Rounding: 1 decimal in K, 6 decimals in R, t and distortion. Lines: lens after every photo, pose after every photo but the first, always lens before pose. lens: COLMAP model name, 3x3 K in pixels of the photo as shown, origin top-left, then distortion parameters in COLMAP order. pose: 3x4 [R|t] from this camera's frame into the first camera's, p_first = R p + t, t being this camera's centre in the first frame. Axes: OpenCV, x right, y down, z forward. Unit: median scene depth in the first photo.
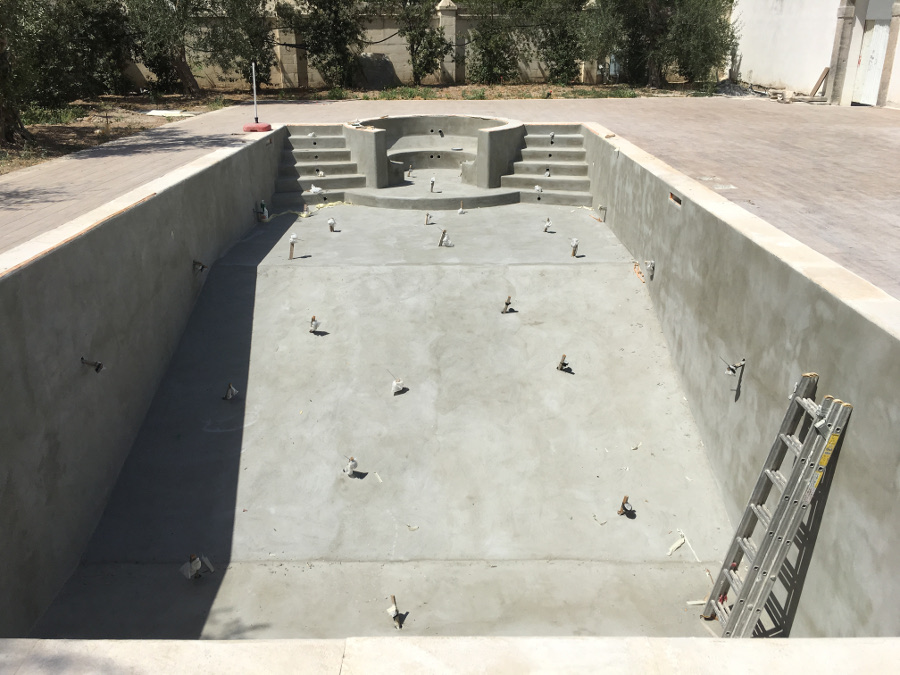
lens RADIAL K [[755.9, 0, 450.0], [0, 755.9, 337.5], [0, 0, 1]] dist [0.079144, -0.110758]
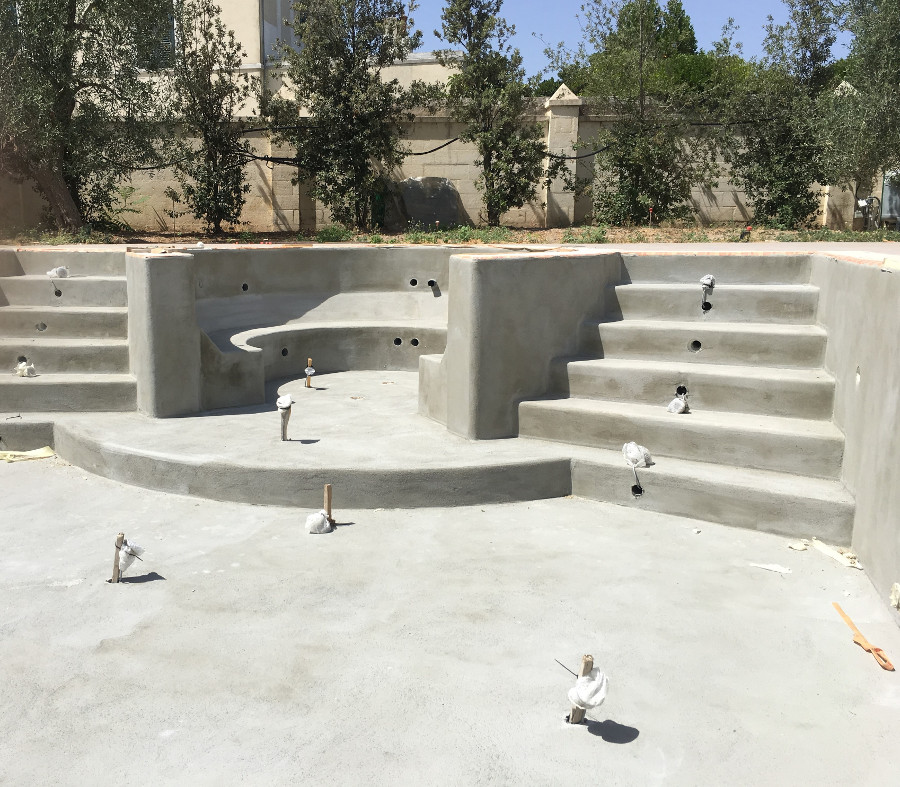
lens RADIAL K [[710.7, 0, 450.0], [0, 710.7, 393.5], [0, 0, 1]] dist [0.004710, 0.000769]
pose [[0.949188, 0.054669, -0.309924, 0.113854], [-0.111316, 0.979456, -0.168153, -0.144503], [0.294364, 0.194109, 0.935773, 0.633140]]
